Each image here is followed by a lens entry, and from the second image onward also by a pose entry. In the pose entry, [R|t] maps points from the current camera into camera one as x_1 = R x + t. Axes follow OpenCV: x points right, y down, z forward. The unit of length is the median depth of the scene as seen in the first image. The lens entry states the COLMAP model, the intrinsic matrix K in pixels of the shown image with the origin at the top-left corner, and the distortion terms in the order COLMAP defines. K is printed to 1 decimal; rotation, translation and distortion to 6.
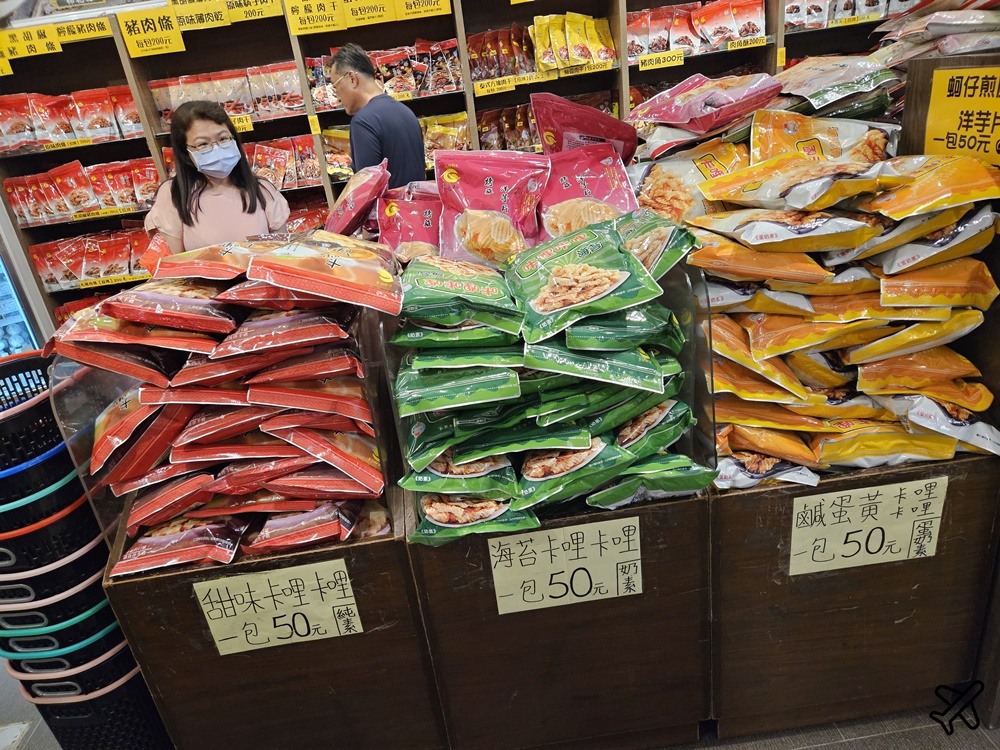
lens RADIAL K [[663.9, 0, 487.4], [0, 663.9, 388.3], [0, 0, 1]] dist [0.060467, -0.048574]
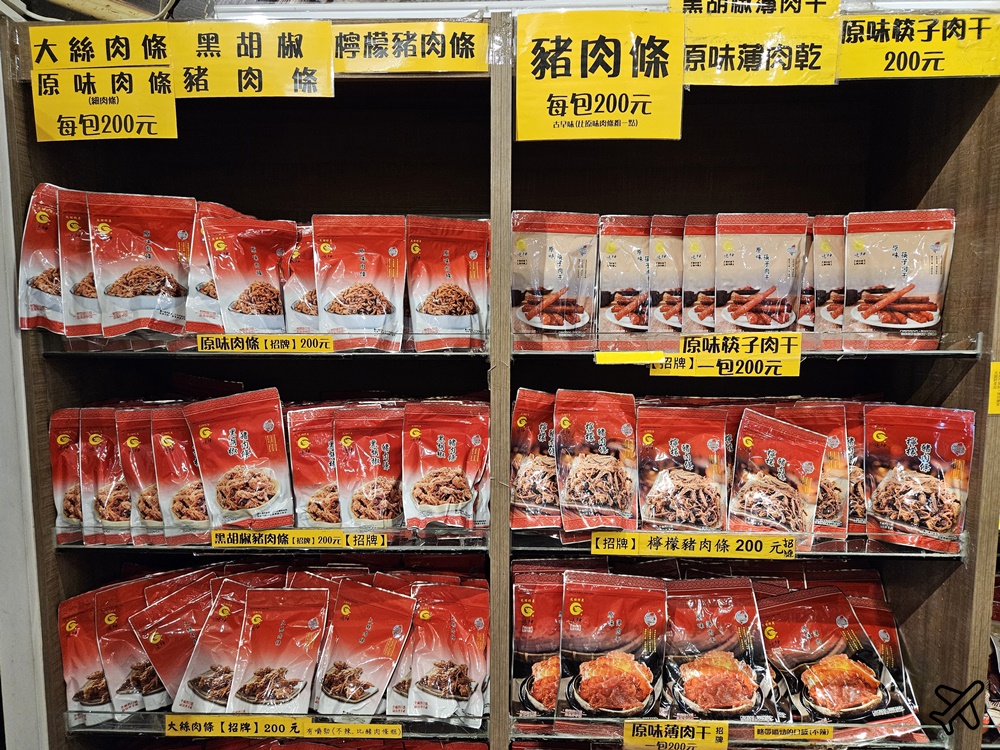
lens RADIAL K [[663.9, 0, 483.9], [0, 663.9, 397.0], [0, 0, 1]] dist [0.060467, -0.048574]
pose [[0.984627, 0.146423, -0.095238, -0.462998], [-0.167795, 0.944377, -0.282838, -0.251760], [0.048526, 0.294470, 0.954428, 0.671412]]
